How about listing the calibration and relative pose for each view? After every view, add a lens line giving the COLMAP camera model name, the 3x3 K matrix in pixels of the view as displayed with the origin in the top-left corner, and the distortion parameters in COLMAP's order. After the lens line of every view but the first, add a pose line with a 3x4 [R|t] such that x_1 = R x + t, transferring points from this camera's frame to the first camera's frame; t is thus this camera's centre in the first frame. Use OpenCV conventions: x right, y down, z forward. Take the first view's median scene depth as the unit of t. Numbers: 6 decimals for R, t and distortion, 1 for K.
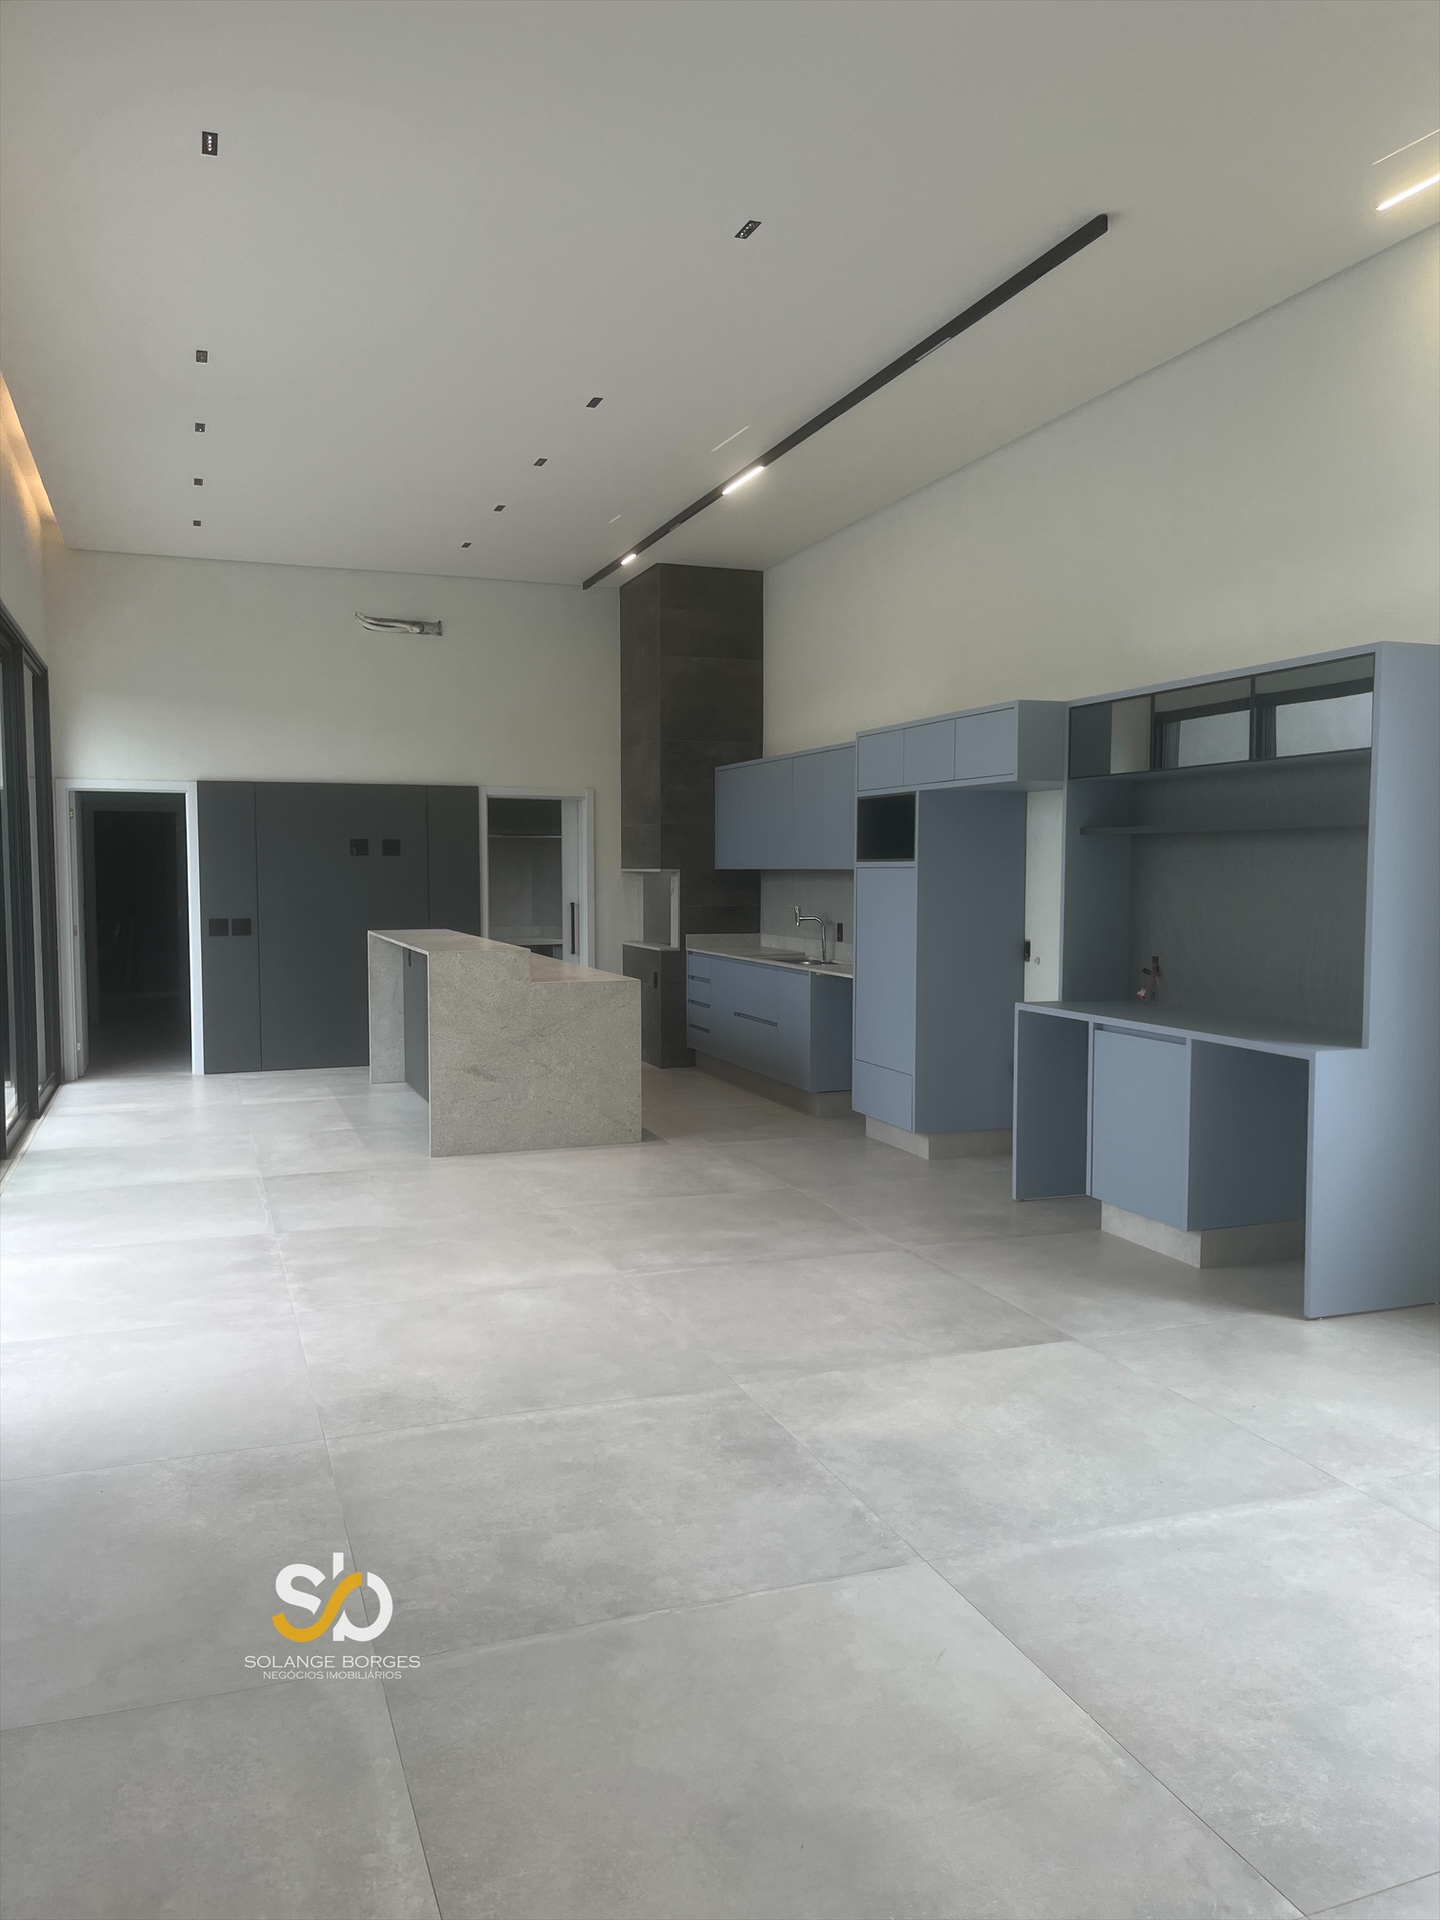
lens RADIAL K [[1406.9, 0, 720.0], [0, 1406.9, 960.0], [0, 0, 1]] dist [0.045858, -0.000909]
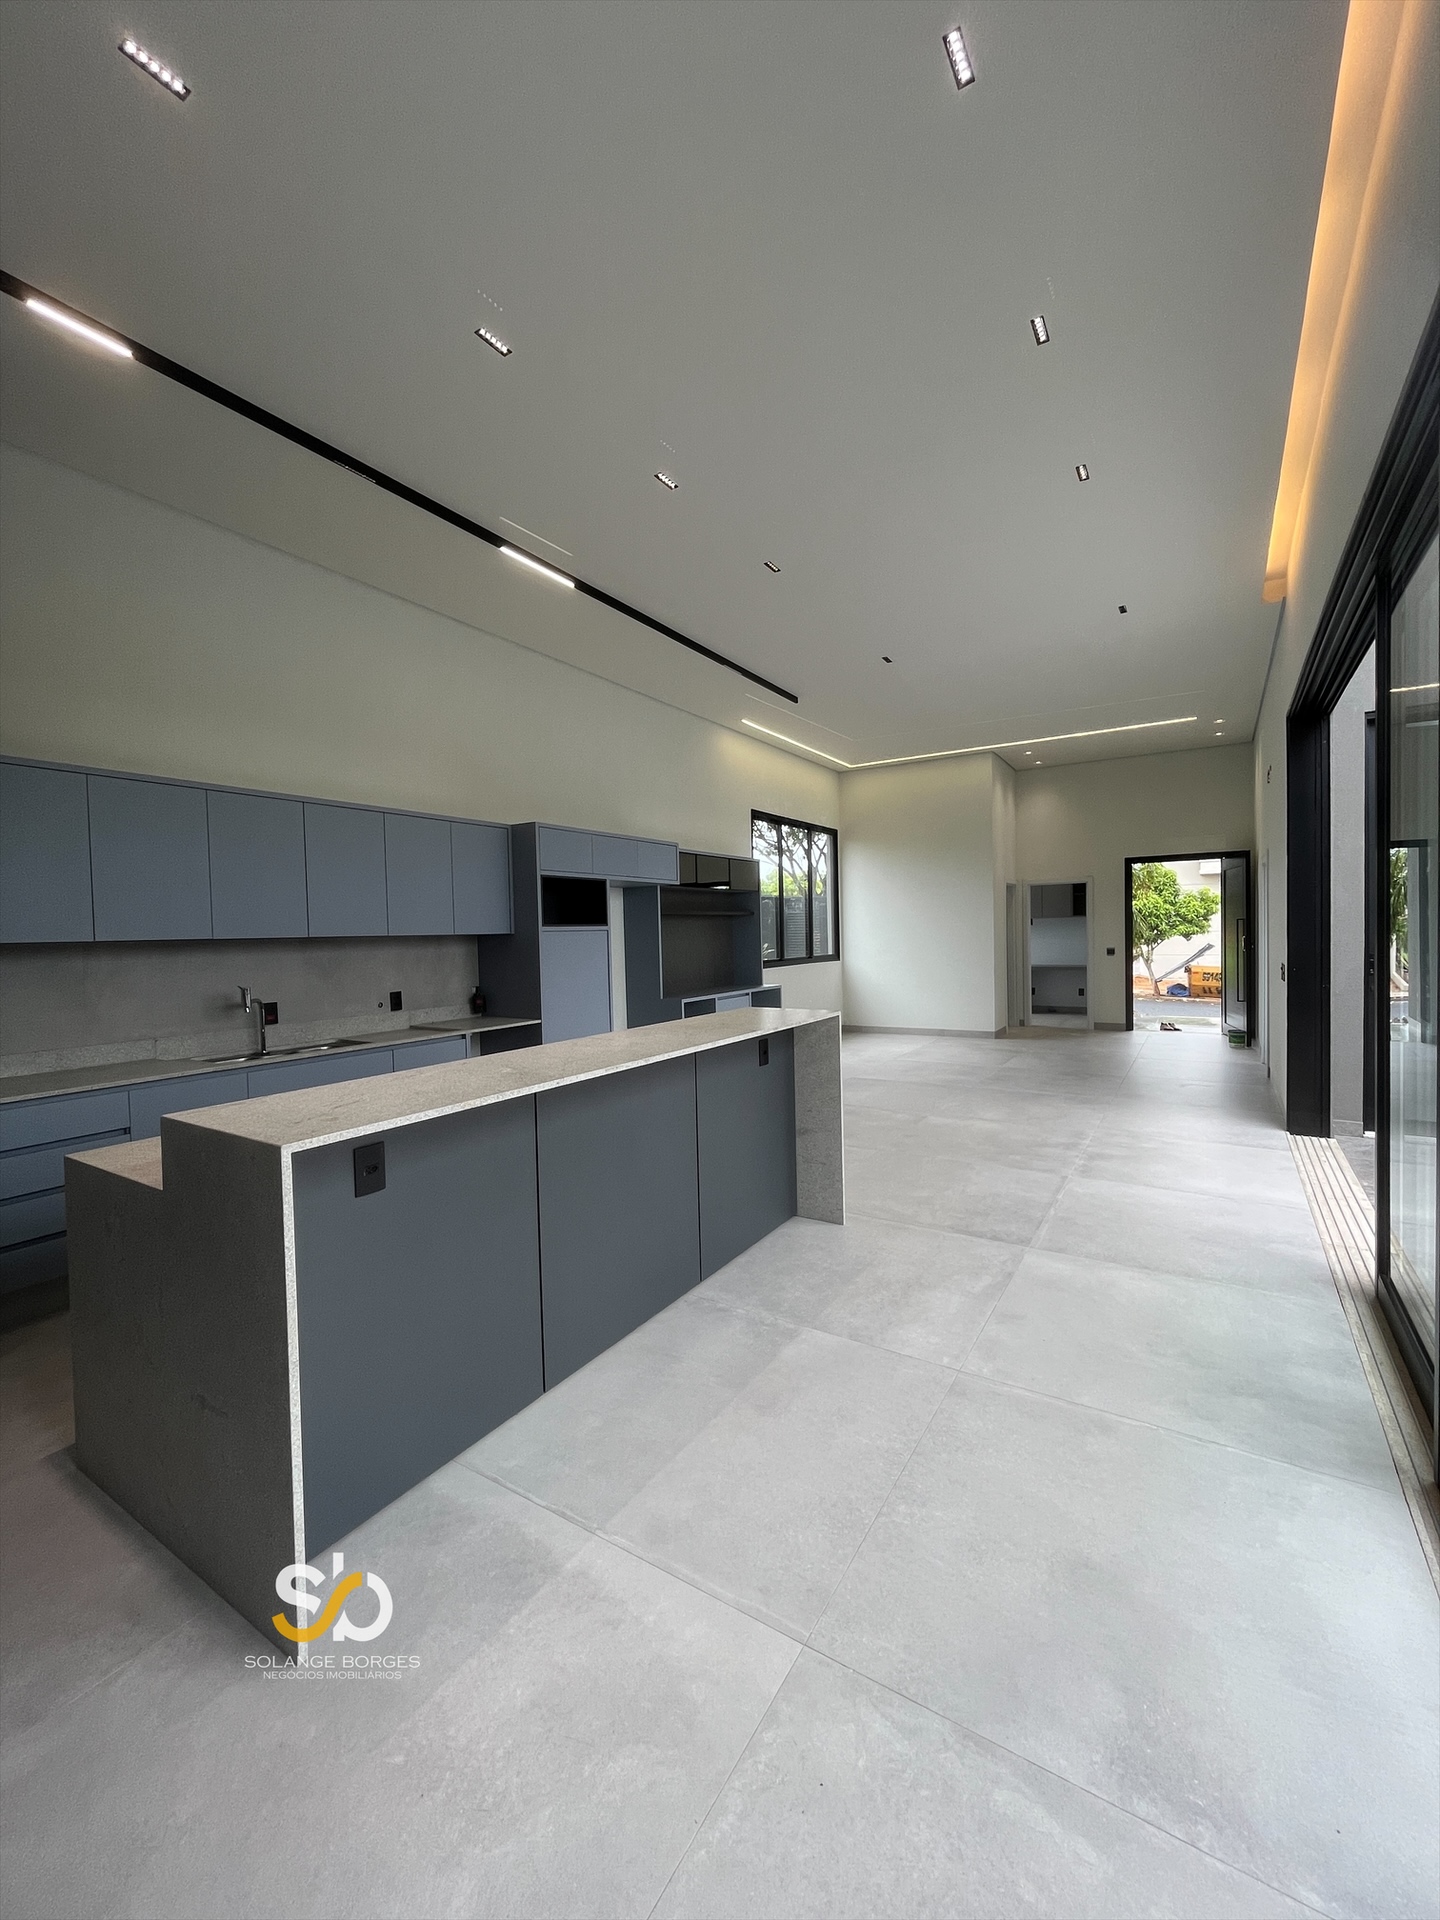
lens RADIAL K [[780.7, 0, 719.2], [0, 780.7, 954.9], [0, 0, 1]] dist [-0.001923, -0.000142]
pose [[-0.597757, -0.009348, 0.801623, -0.713564], [0.076179, 0.994745, 0.068406, -0.105023], [-0.798050, 0.101957, -0.593904, 1.683847]]
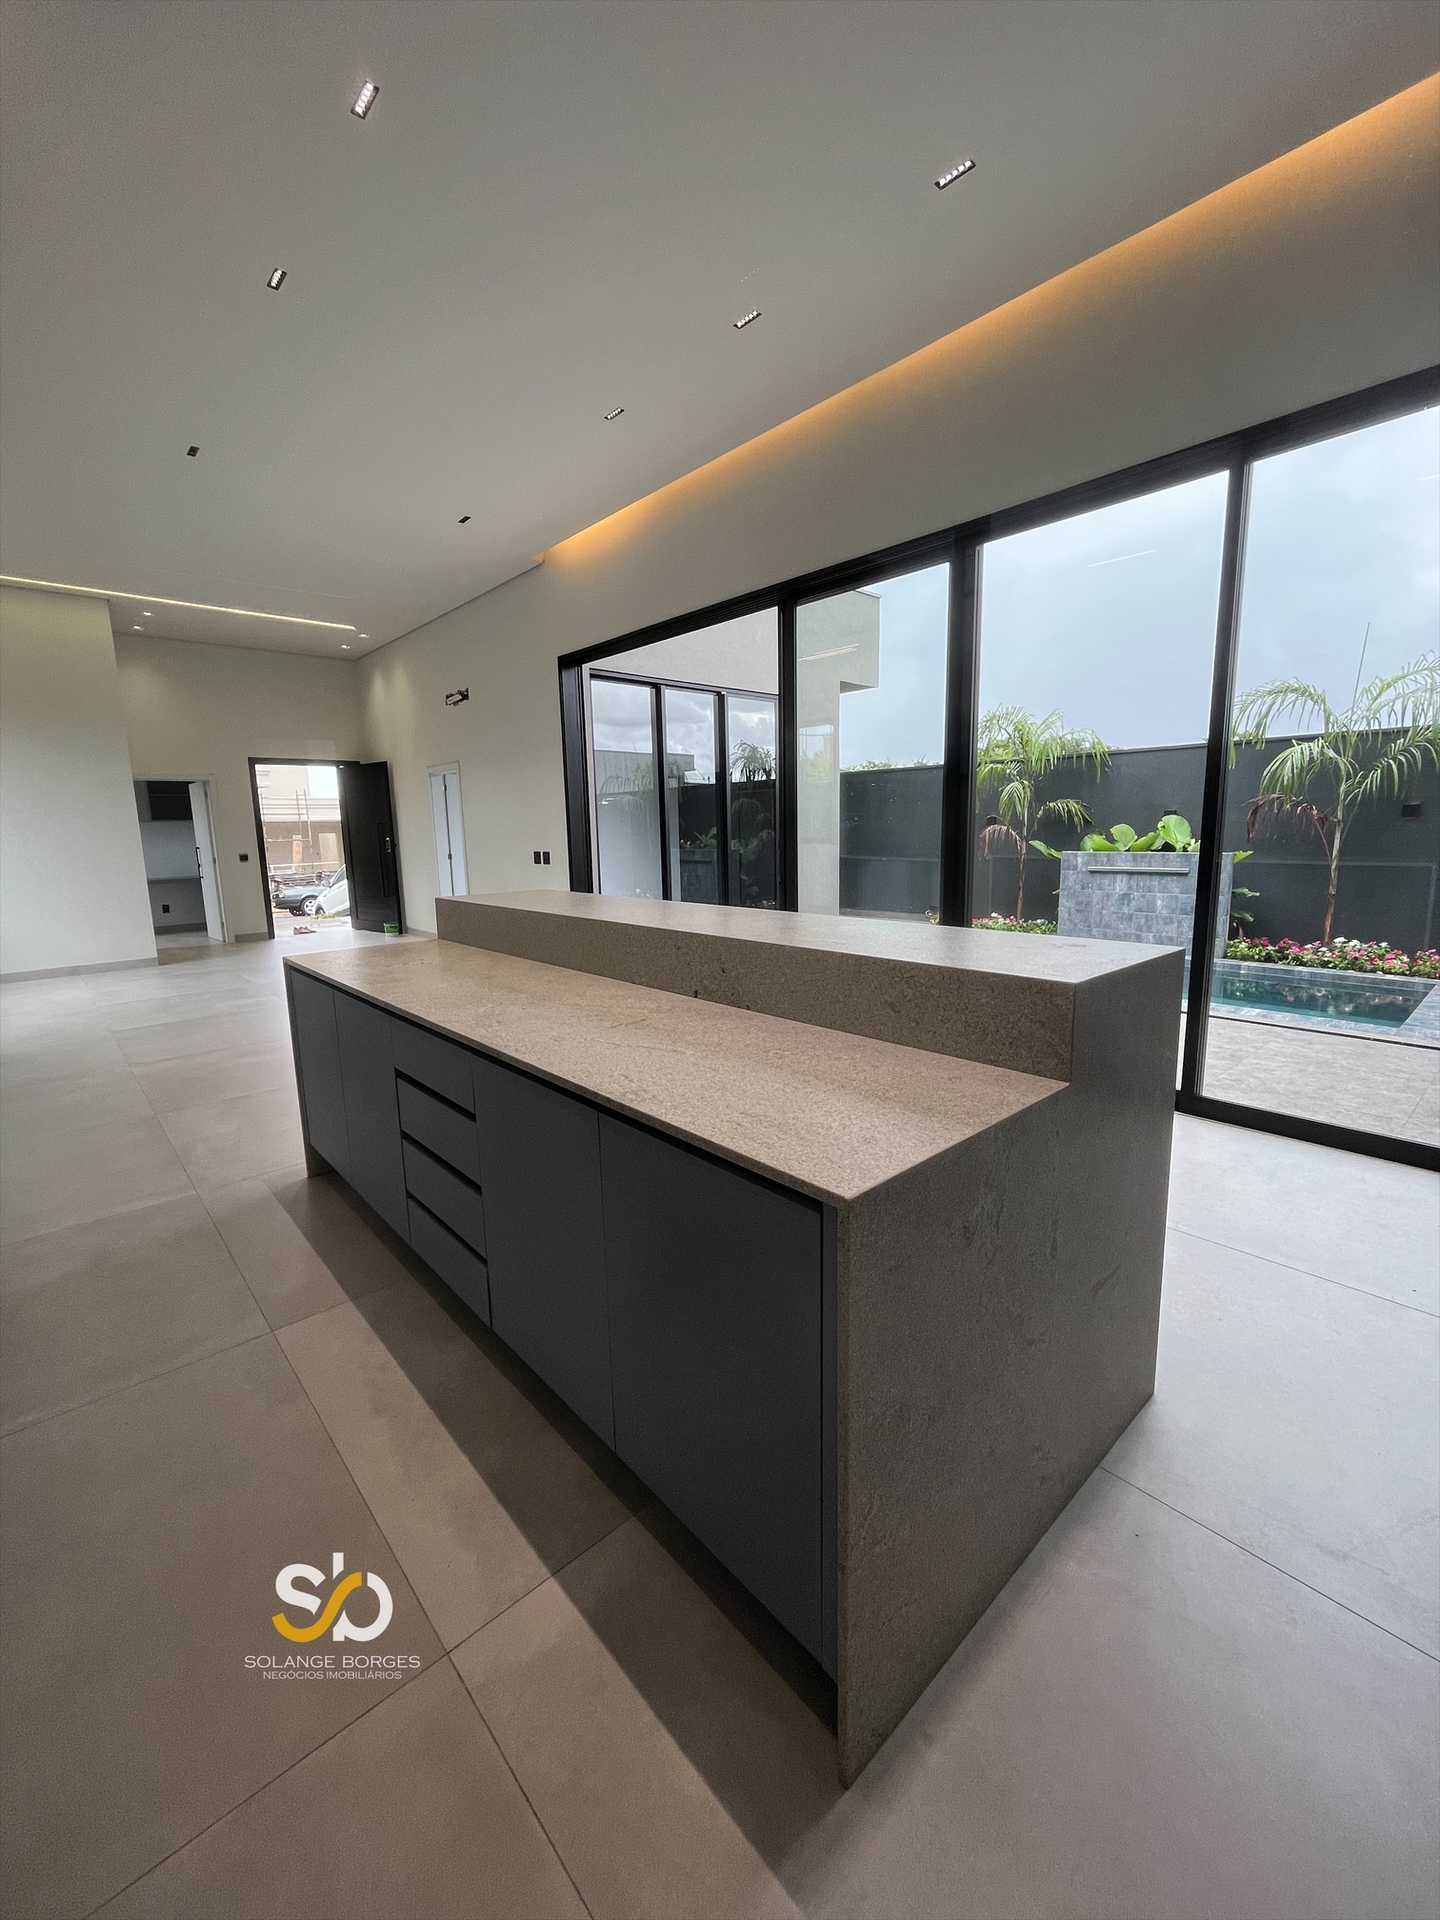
lens RADIAL K [[780.7, 0, 719.2], [0, 780.7, 954.9], [0, 0, 1]] dist [-0.001923, -0.000142]
pose [[-0.932709, 0.080192, -0.351601, -0.155758], [-0.000551, 0.974645, 0.223755, -0.094427], [0.360630, 0.208892, -0.909016, 1.848305]]
